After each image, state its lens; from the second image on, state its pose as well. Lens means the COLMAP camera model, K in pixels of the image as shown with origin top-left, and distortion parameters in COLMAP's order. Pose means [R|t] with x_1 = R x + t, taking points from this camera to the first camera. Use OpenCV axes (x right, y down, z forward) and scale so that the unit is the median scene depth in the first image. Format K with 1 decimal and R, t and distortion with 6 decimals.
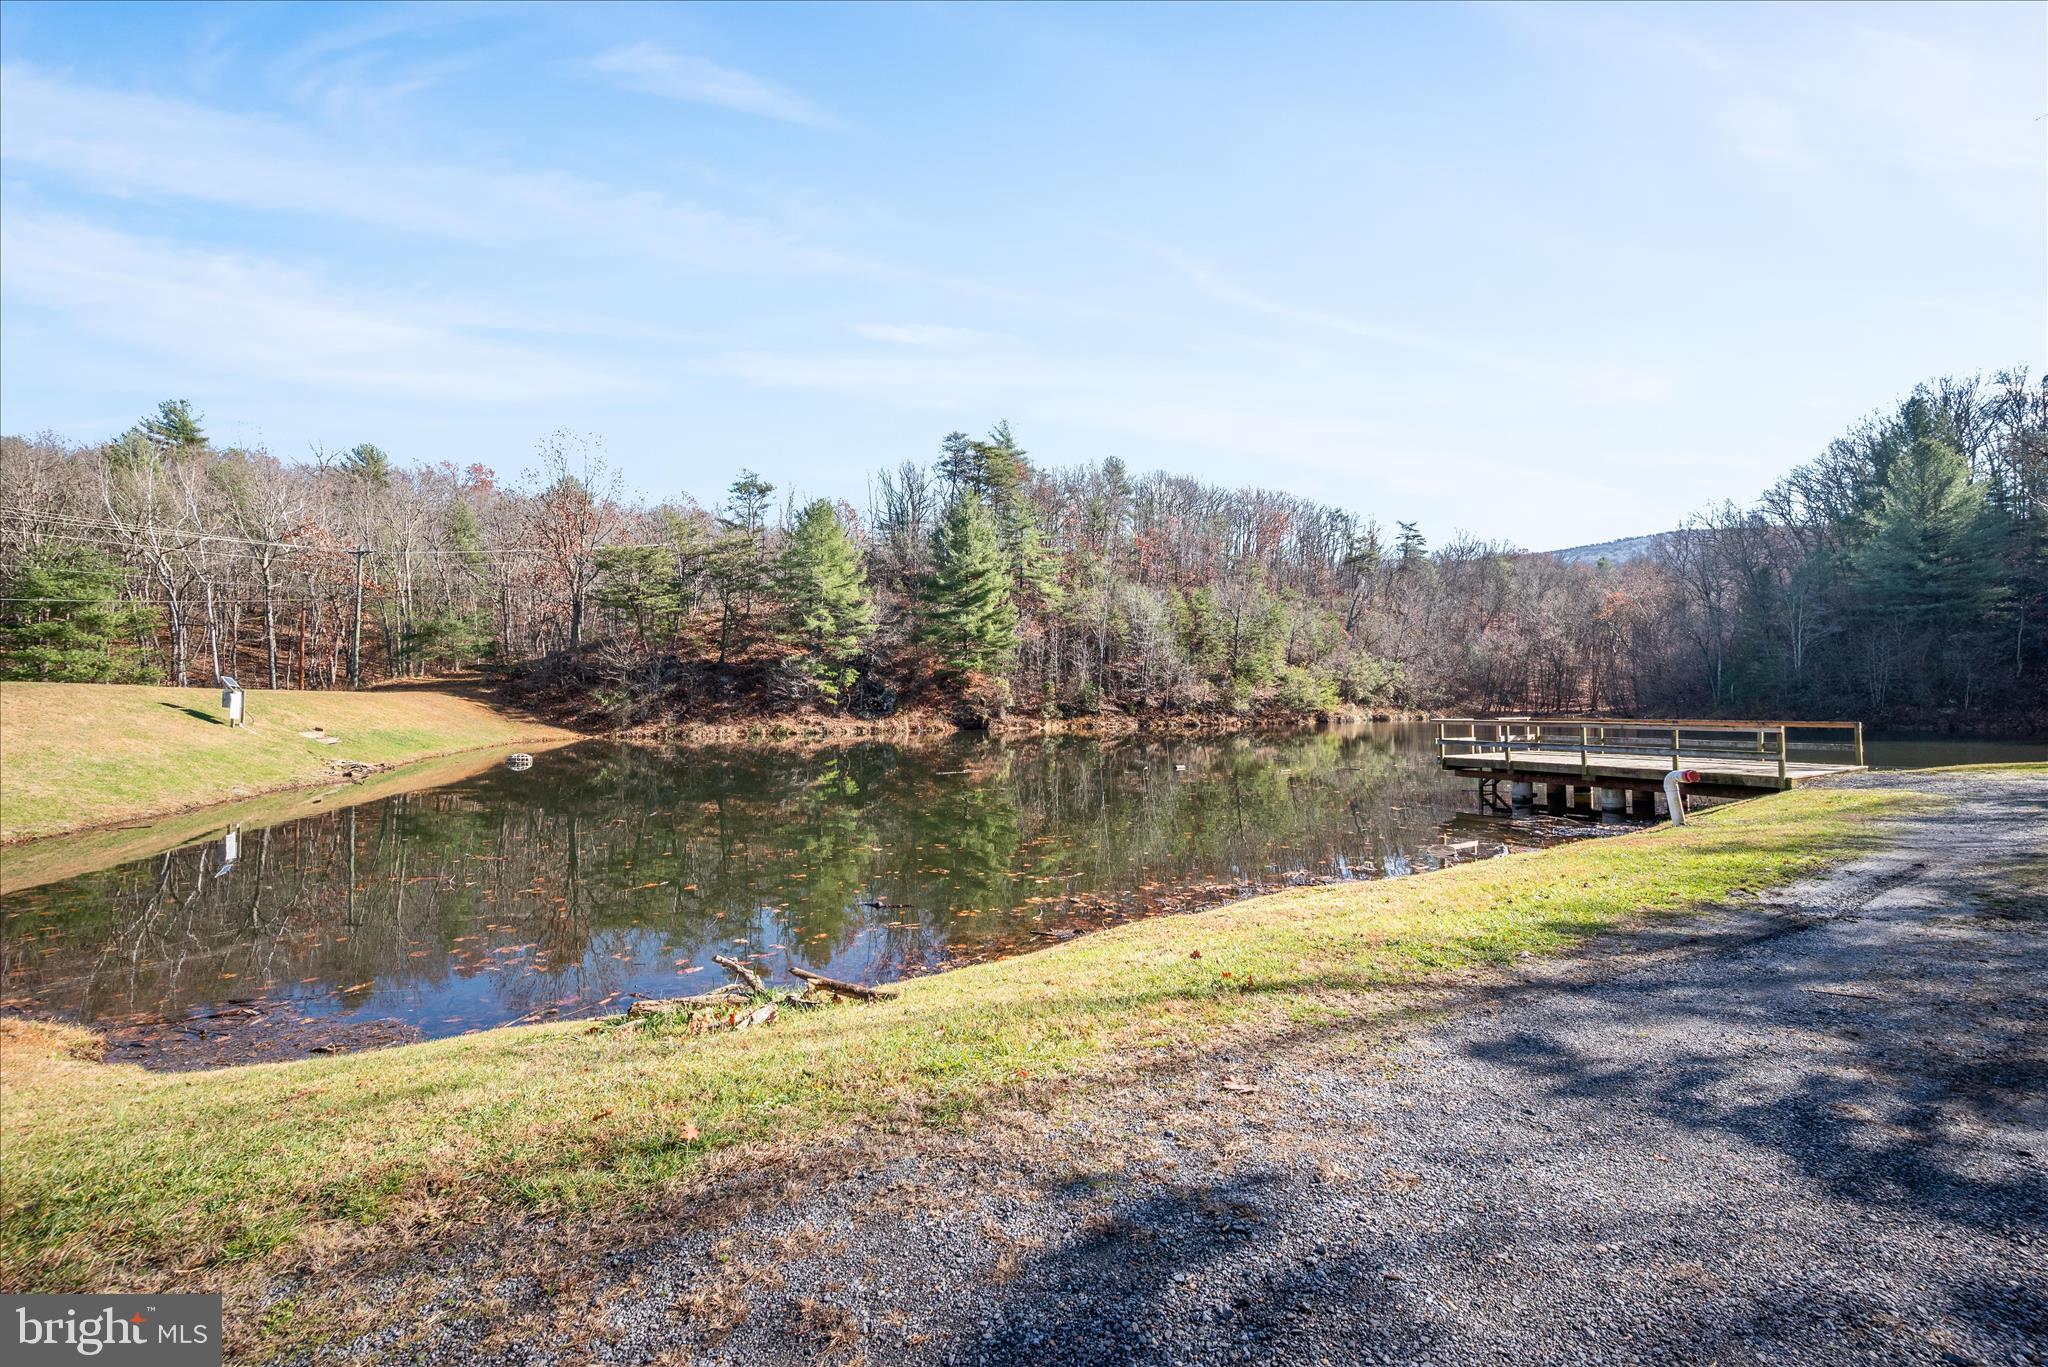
lens RADIAL K [[807.0, 0, 1033.3], [0, 807.0, 667.8], [0, 0, 1]] dist [-0.000397, -0.000322]
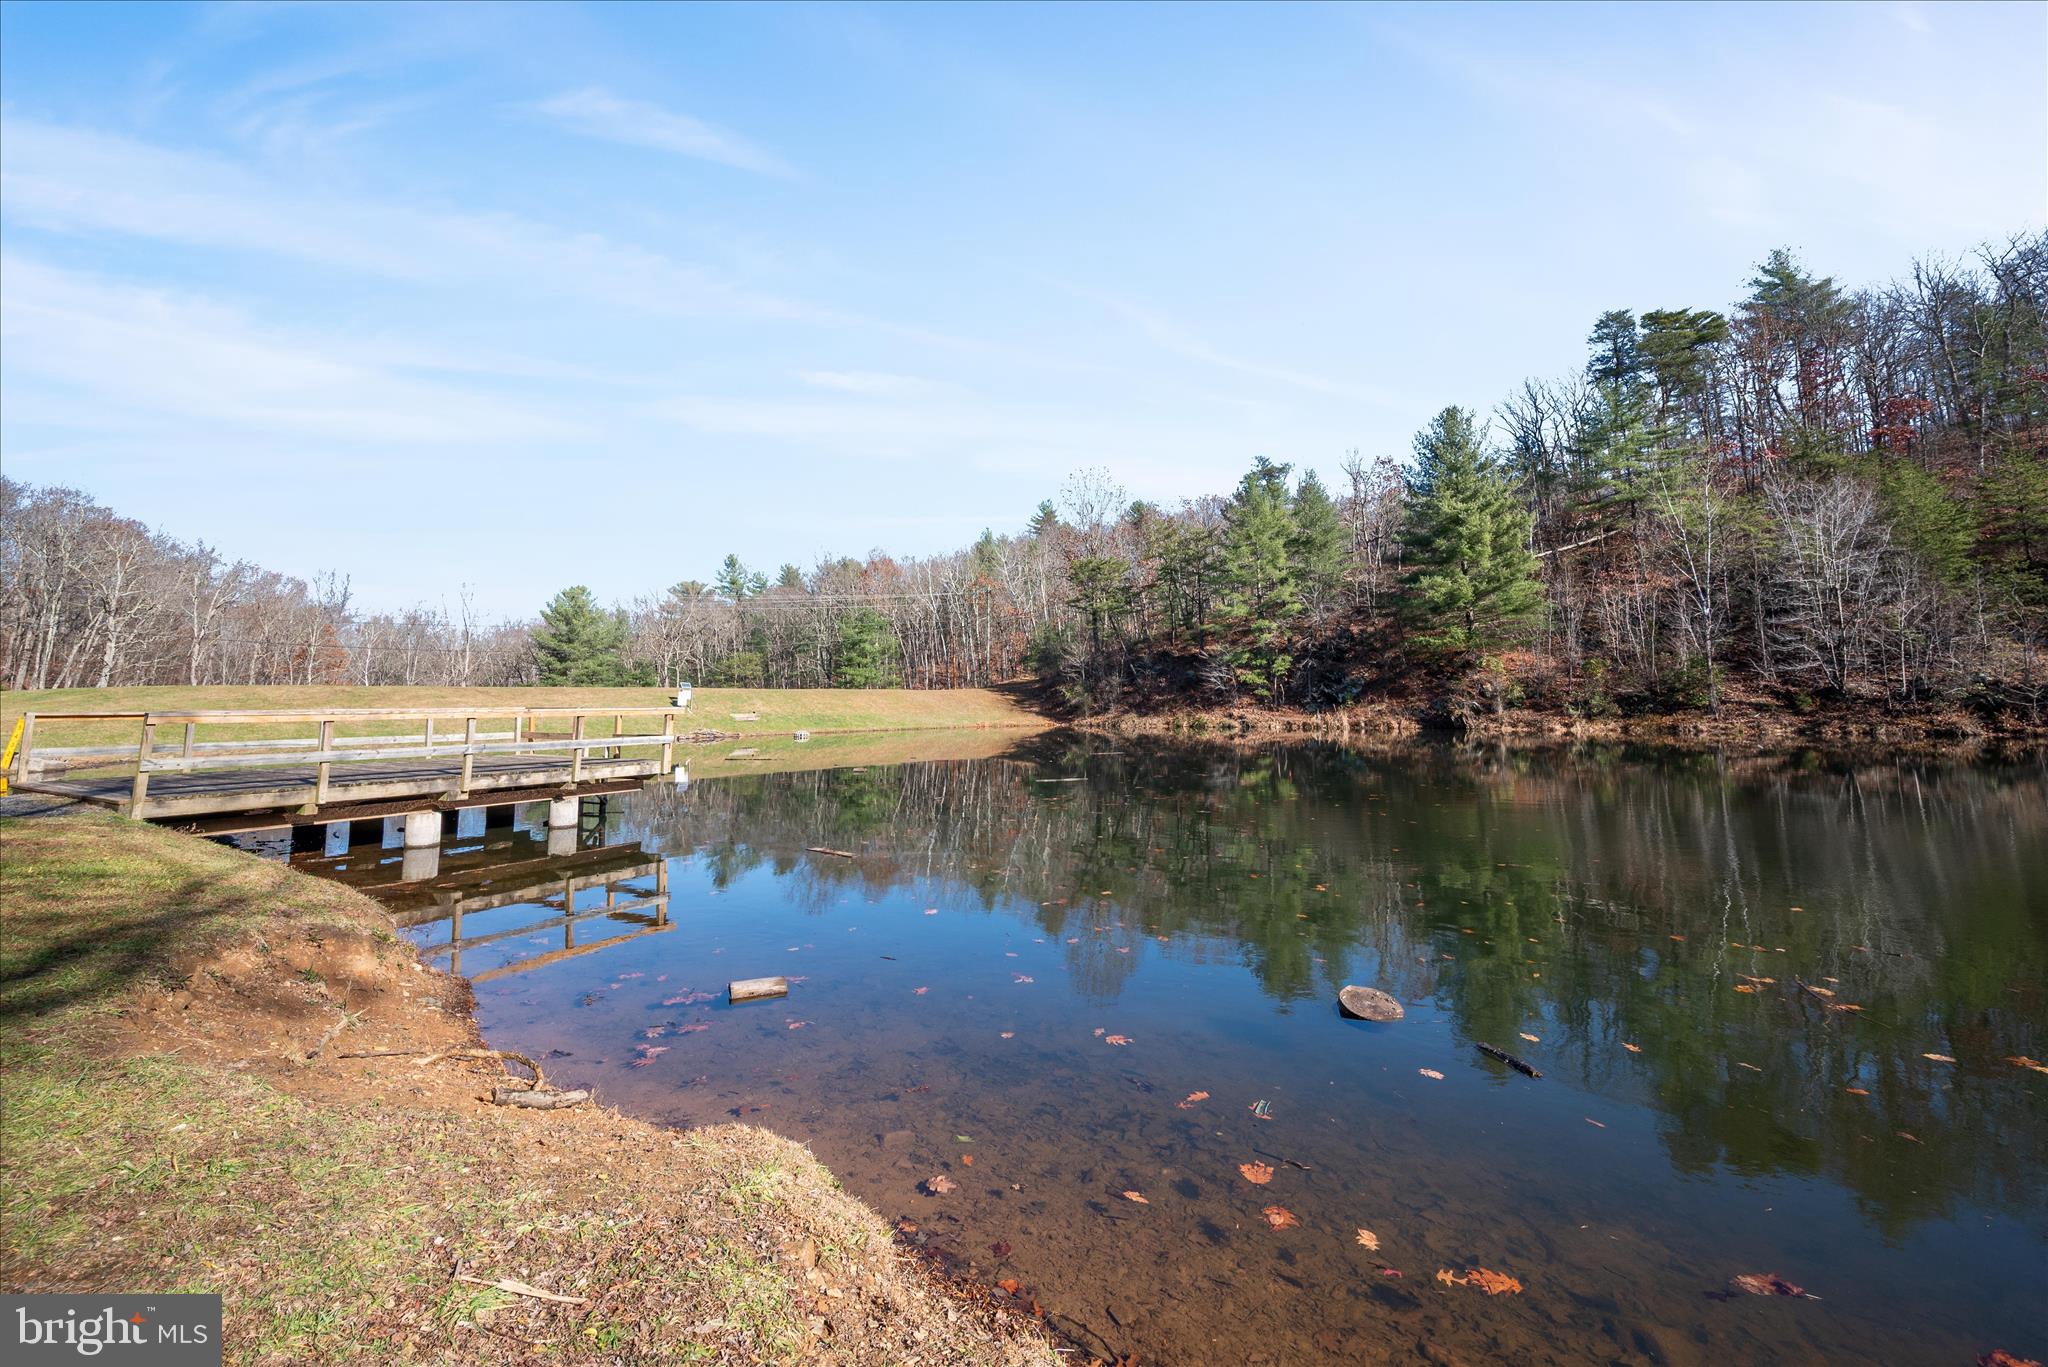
lens RADIAL K [[807.0, 0, 1033.3], [0, 807.0, 667.8], [0, 0, 1]] dist [-0.000397, -0.000322]
pose [[0.505346, -0.037428, -0.862105, 0.397076], [0.040967, 0.998973, -0.019356, 0.020241], [0.861944, -0.025537, 0.506360, 0.319324]]
